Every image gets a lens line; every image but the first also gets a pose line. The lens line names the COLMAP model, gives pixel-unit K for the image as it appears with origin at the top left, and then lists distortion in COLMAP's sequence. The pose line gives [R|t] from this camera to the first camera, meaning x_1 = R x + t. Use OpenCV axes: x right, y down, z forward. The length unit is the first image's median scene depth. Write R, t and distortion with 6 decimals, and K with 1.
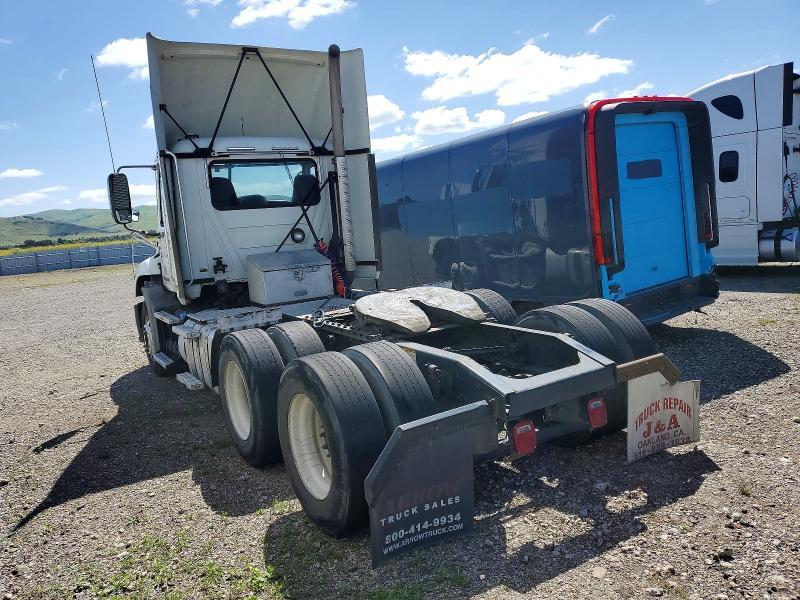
lens RADIAL K [[627.3, 0, 400.0], [0, 627.3, 300.0], [0, 0, 1]] dist [0.097539, -0.118459]
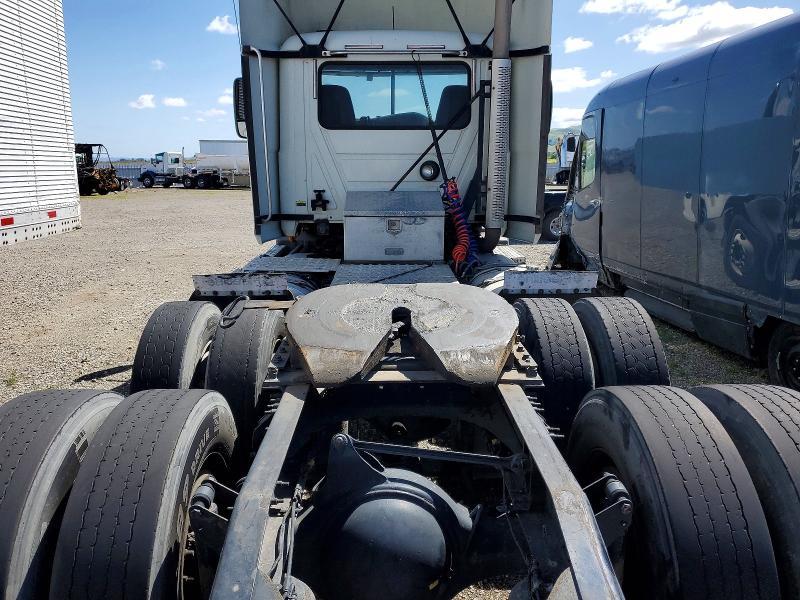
lens RADIAL K [[618.4, 0, 390.5], [0, 618.4, 301.4], [0, 0, 1]] dist [0.026995, -0.002937]
pose [[0.849408, 0.194377, -0.490636, 0.193068], [-0.136603, 0.978994, 0.151360, -0.059943], [0.509751, -0.061544, 0.858118, 0.369624]]
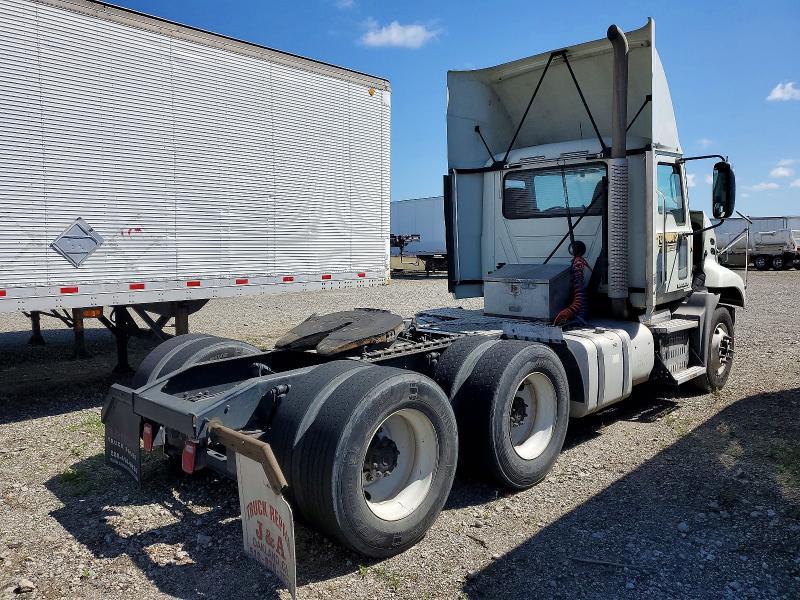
lens RADIAL K [[618.4, 0, 390.5], [0, 618.4, 301.4], [0, 0, 1]] dist [0.026995, -0.002937]
pose [[0.217035, 0.169122, -0.961402, 0.680485], [-0.134716, 0.980643, 0.142095, -0.126184], [0.966823, 0.098676, 0.235617, 0.574787]]
